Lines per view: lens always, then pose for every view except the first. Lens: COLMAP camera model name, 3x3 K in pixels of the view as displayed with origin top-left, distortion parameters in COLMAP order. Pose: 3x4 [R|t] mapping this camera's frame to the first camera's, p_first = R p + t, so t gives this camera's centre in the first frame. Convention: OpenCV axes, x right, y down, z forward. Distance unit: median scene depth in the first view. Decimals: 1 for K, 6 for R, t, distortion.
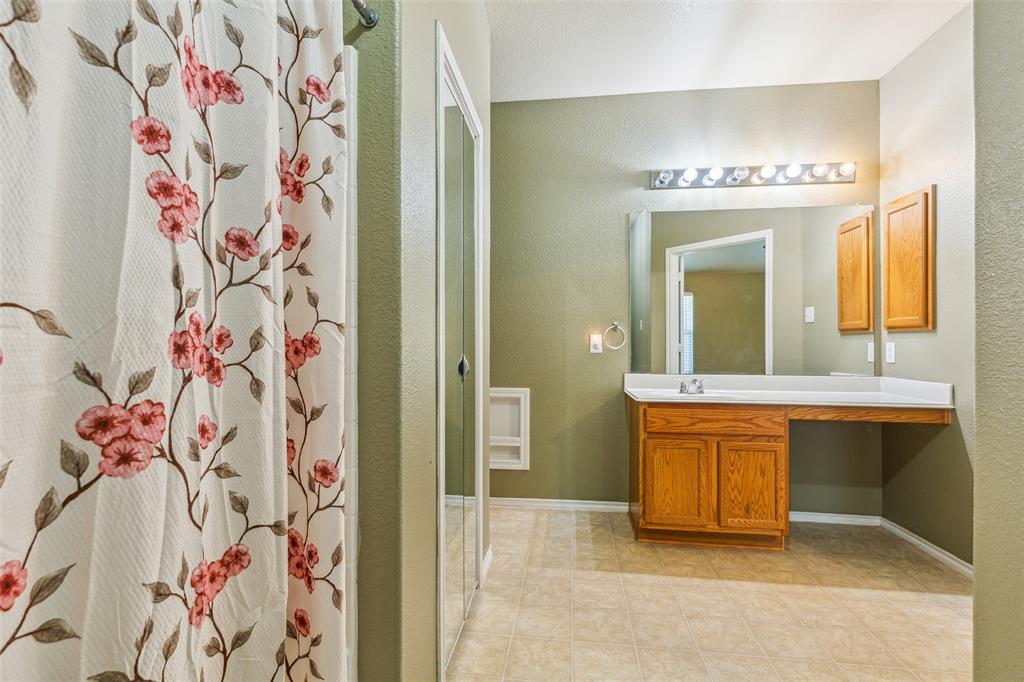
lens RADIAL K [[470.6, 0, 512.0], [0, 470.6, 341.0], [0, 0, 1]] dist [0.005964, 0.000073]
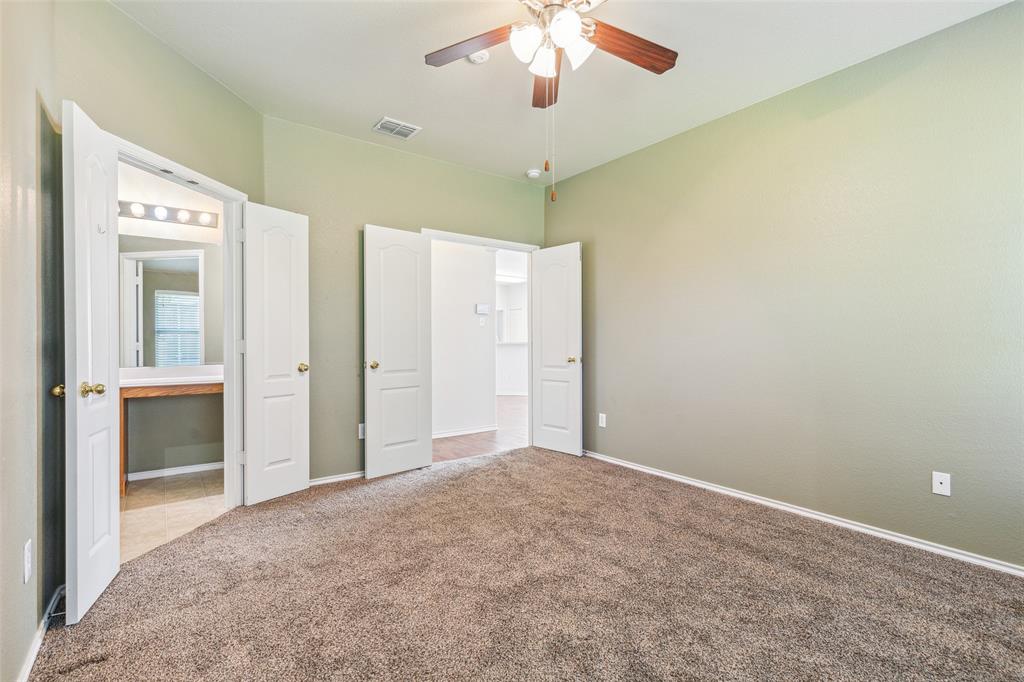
lens RADIAL K [[470.6, 0, 512.0], [0, 470.6, 341.0], [0, 0, 1]] dist [0.005964, 0.000073]
pose [[0.709817, -0.003227, 0.704378, 0.416066], [-0.002355, 0.999973, 0.006954, -0.008411], [-0.704382, -0.006595, 0.709791, -0.724534]]
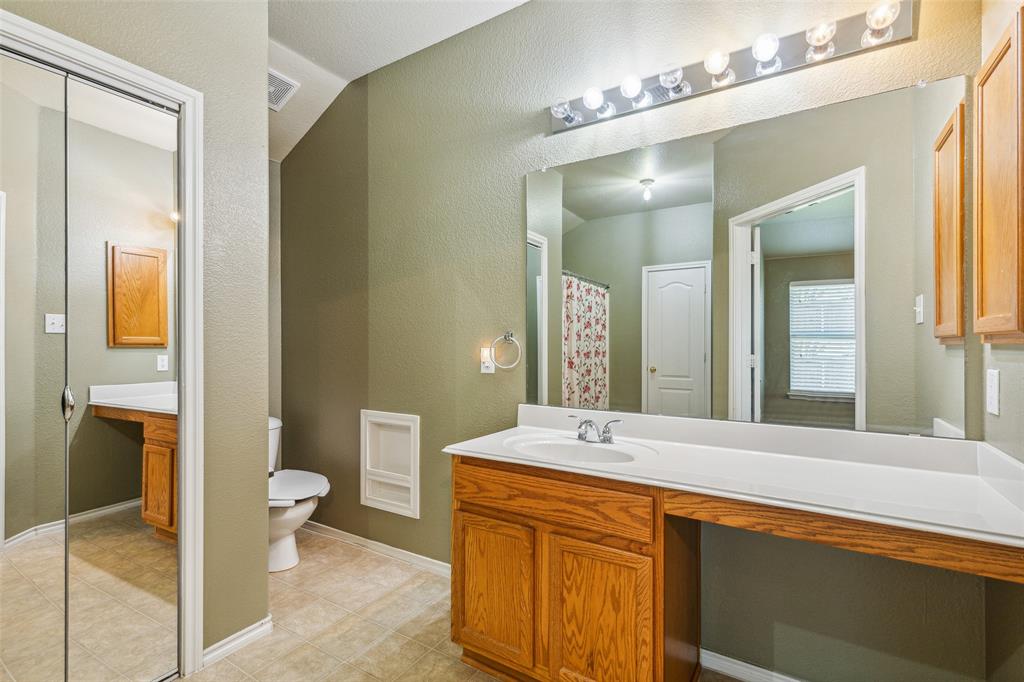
lens RADIAL K [[464.1, 0, 514.8], [0, 464.1, 348.0], [0, 0, 1]] dist [0.005259, -0.000069]
pose [[0.908646, 0.000666, -0.417566, 0.641137], [0.002156, 0.999978, 0.006285, -0.023156], [0.417561, -0.006611, 0.908625, 0.451083]]
